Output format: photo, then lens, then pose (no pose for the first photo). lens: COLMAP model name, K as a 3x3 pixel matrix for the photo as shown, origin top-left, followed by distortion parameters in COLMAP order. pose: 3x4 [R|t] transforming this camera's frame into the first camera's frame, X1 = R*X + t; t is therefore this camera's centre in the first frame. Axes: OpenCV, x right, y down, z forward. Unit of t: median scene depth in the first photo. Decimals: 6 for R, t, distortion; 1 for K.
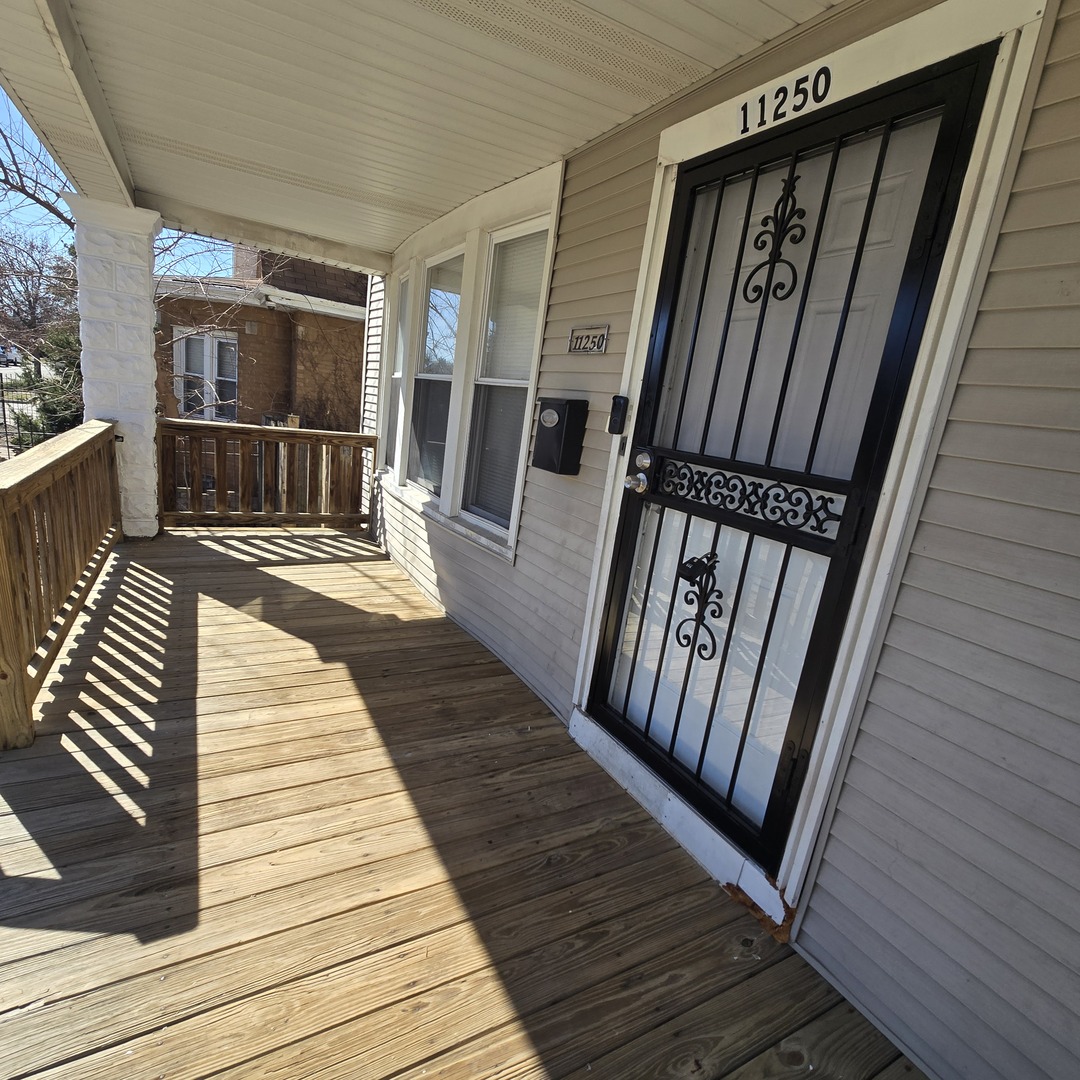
lens RADIAL K [[582.9, 0, 540.0], [0, 582.9, 540.0], [0, 0, 1]] dist [-0.026060, -0.000350]
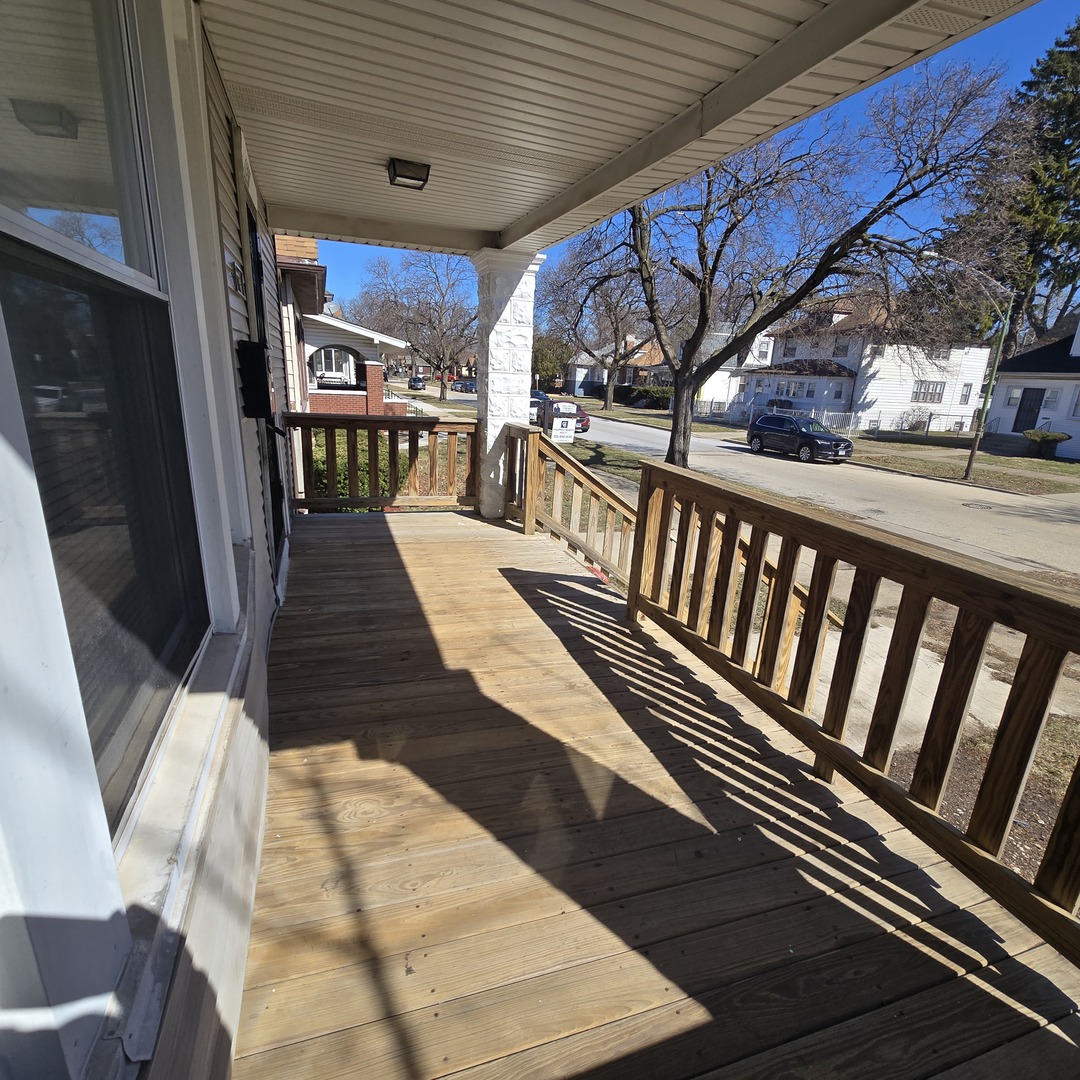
lens RADIAL K [[582.9, 0, 540.0], [0, 582.9, 540.0], [0, 0, 1]] dist [-0.026060, -0.000350]
pose [[-0.969869, -0.217158, 0.110438, -0.504834], [-0.134726, 0.855755, 0.499532, -0.425695], [-0.202985, 0.469602, -0.859227, 1.559688]]
